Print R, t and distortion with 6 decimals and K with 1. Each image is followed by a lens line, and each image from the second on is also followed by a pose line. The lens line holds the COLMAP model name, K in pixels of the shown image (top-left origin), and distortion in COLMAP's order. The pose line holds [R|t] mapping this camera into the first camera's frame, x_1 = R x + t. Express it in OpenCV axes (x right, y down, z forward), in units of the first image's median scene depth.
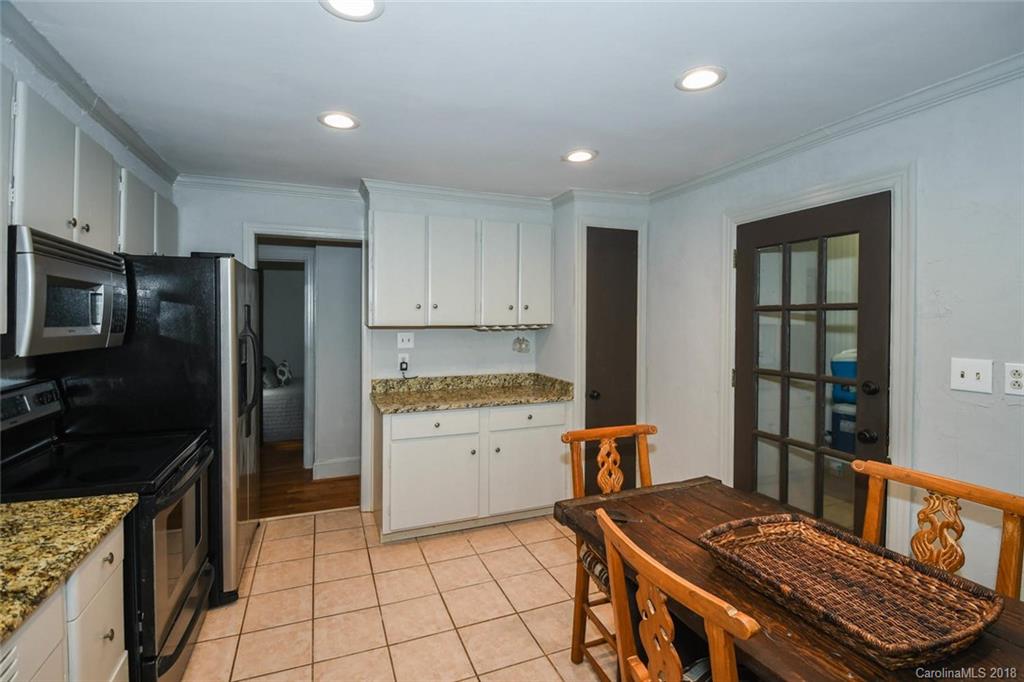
lens RADIAL K [[460.2, 0, 509.1], [0, 460.2, 334.0], [0, 0, 1]] dist [-0.016971, -0.000446]
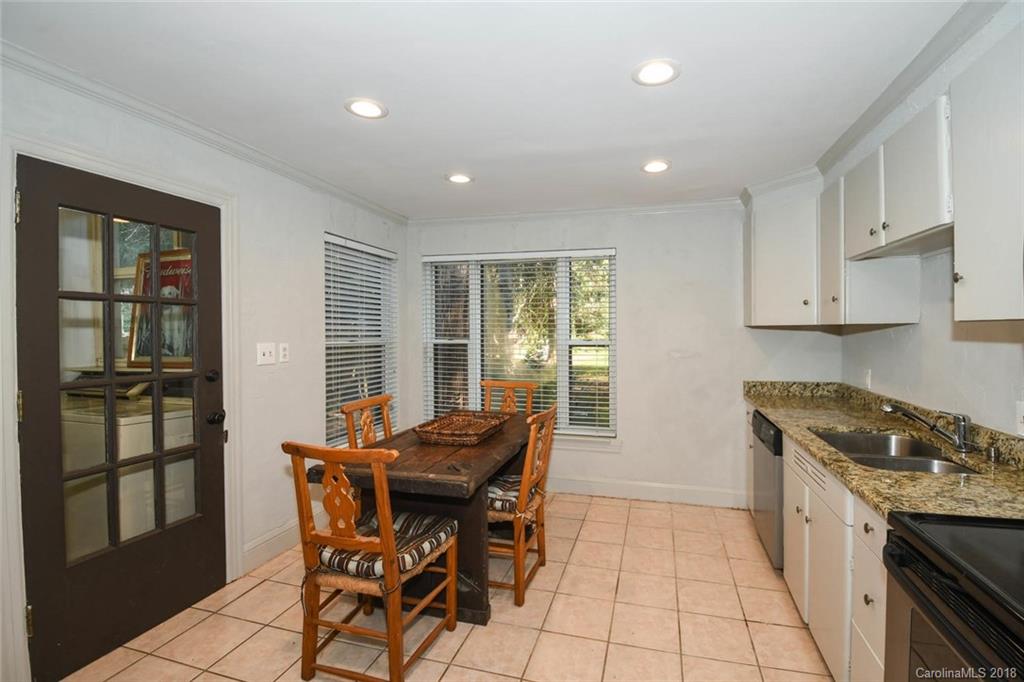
lens RADIAL K [[522.0, 0, 511.4], [0, 522.0, 335.9], [0, 0, 1]] dist [0.028173, -0.000393]
pose [[-0.764254, -0.010958, 0.644822, -0.752742], [0.010369, 0.999518, 0.029275, -0.012538], [-0.644832, 0.029060, -0.763772, 1.821746]]
